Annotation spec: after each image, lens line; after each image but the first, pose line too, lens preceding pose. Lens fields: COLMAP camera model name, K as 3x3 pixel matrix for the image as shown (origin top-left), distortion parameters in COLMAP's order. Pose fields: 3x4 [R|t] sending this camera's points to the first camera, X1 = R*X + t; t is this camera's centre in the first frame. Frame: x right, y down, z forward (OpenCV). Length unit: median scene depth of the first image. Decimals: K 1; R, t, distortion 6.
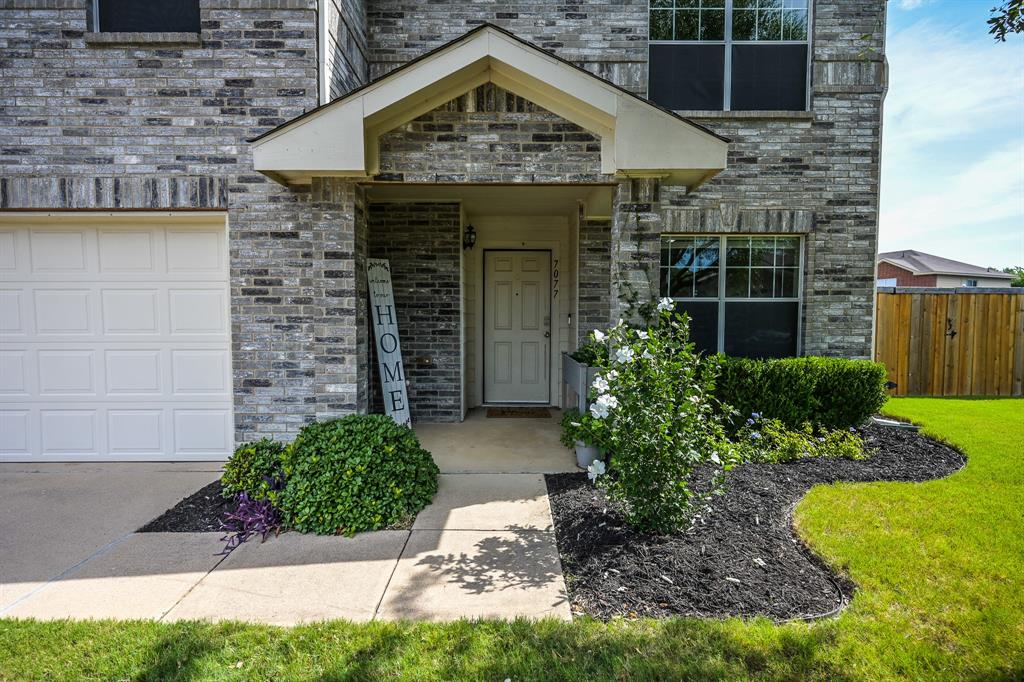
lens RADIAL K [[490.7, 0, 512.0], [0, 490.7, 341.0], [0, 0, 1]] dist [-0.001707, 0.000016]
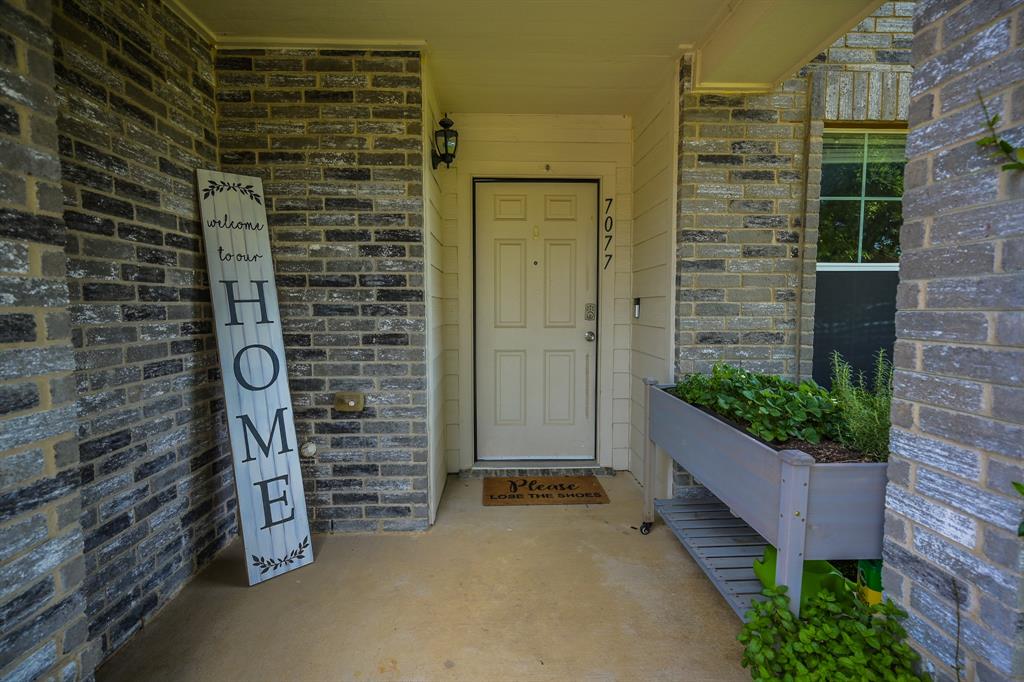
lens RADIAL K [[490.7, 0, 512.0], [0, 490.7, 341.0], [0, 0, 1]] dist [-0.001707, 0.000016]
pose [[0.999710, -0.006583, 0.023164, -0.034534], [0.005941, 0.999599, 0.027704, -0.028297], [-0.023337, -0.027558, 0.999348, 0.540312]]
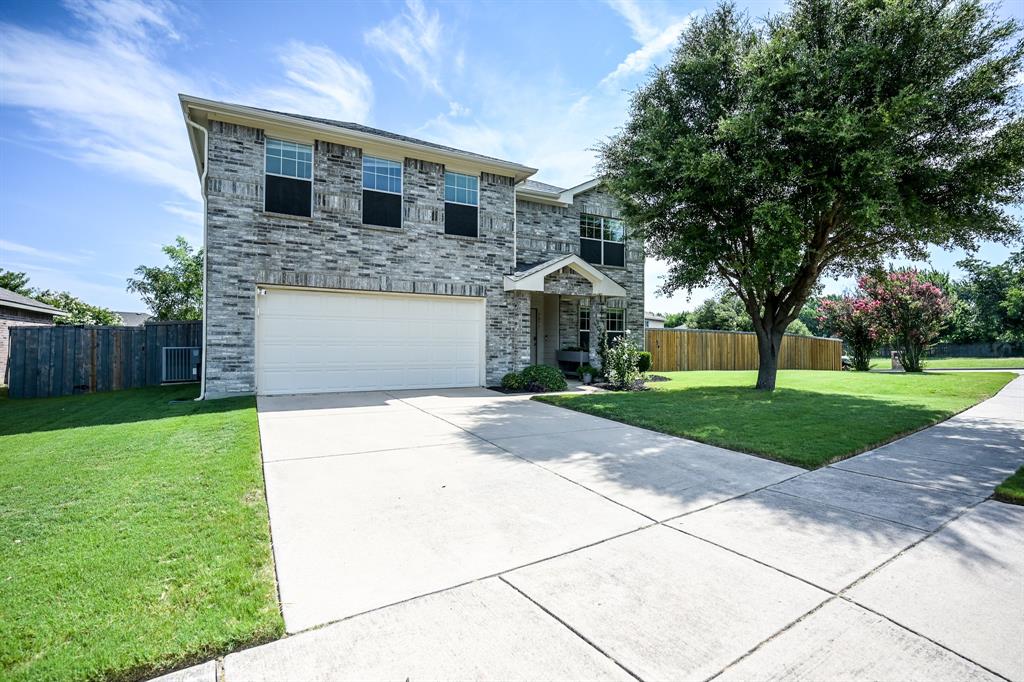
lens RADIAL K [[488.3, 0, 505.5], [0, 488.3, 341.0], [0, 0, 1]] dist [-0.000035, 0.000328]
pose [[0.884563, 0.009412, 0.466326, -1.361385], [0.019032, 0.998235, -0.056250, 0.117653], [-0.466032, 0.058631, 0.882823, -1.191733]]
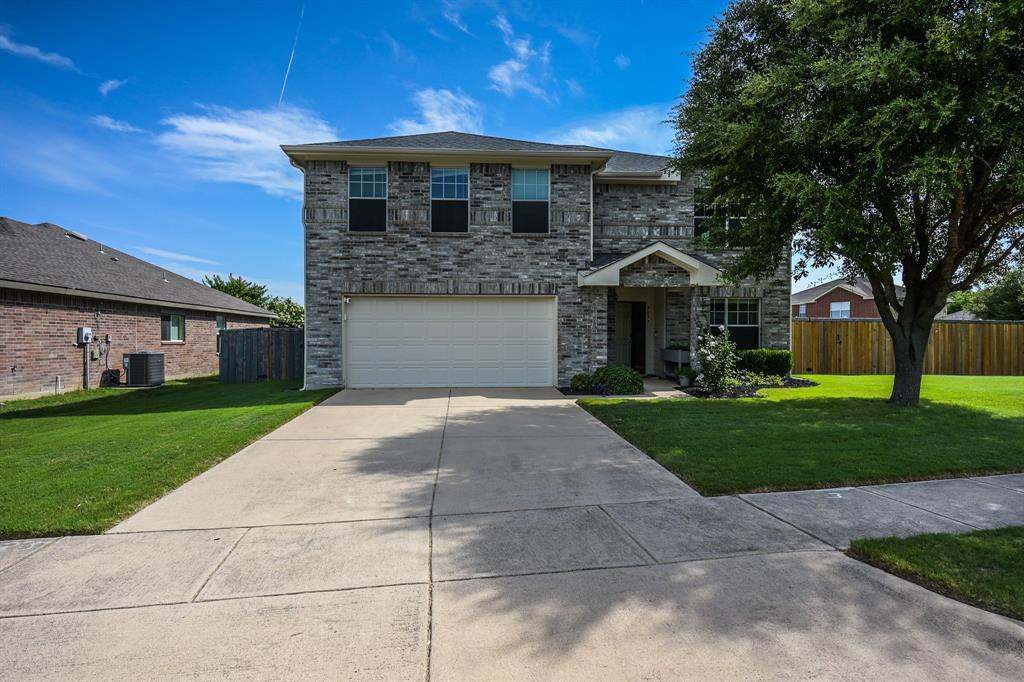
lens RADIAL K [[538.0, 0, 491.9], [0, 538.0, 342.3], [0, 0, 1]] dist [-0.000514, -0.000086]
pose [[0.999032, -0.000816, 0.043984, -0.812421], [0.002618, 0.999159, -0.040927, 0.098389], [-0.043914, 0.041003, 0.998194, -1.526088]]
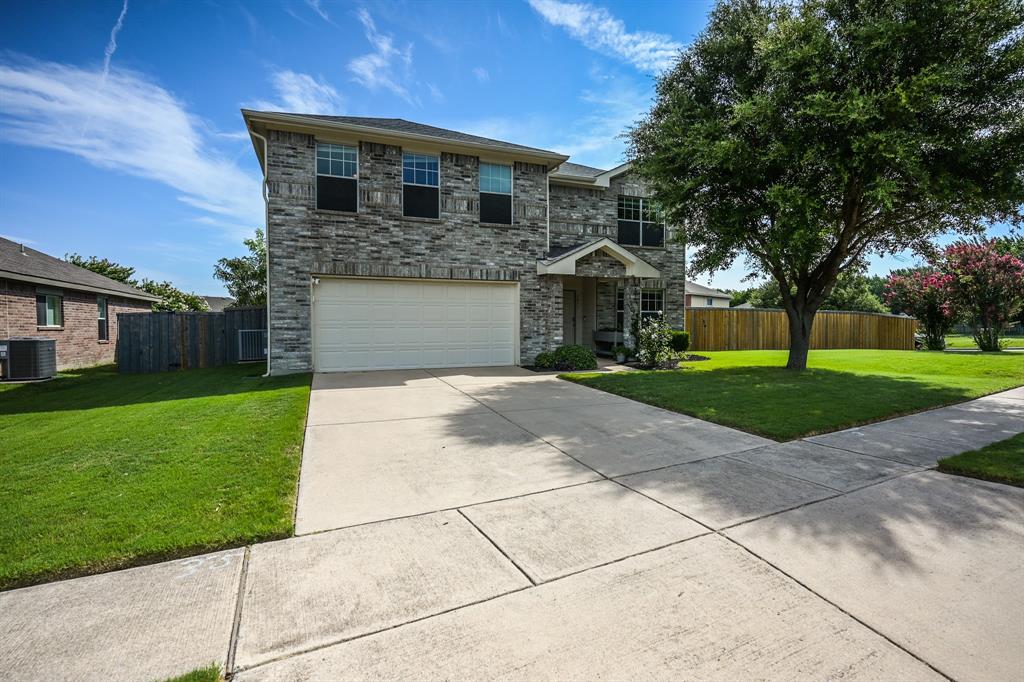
lens RADIAL K [[490.7, 0, 512.0], [0, 490.7, 341.0], [0, 0, 1]] dist [-0.001707, 0.000016]
pose [[0.933220, -0.013127, 0.359064, -1.295400], [0.020142, 0.999672, -0.015802, 0.116396], [-0.358739, 0.021978, 0.933179, -1.380825]]
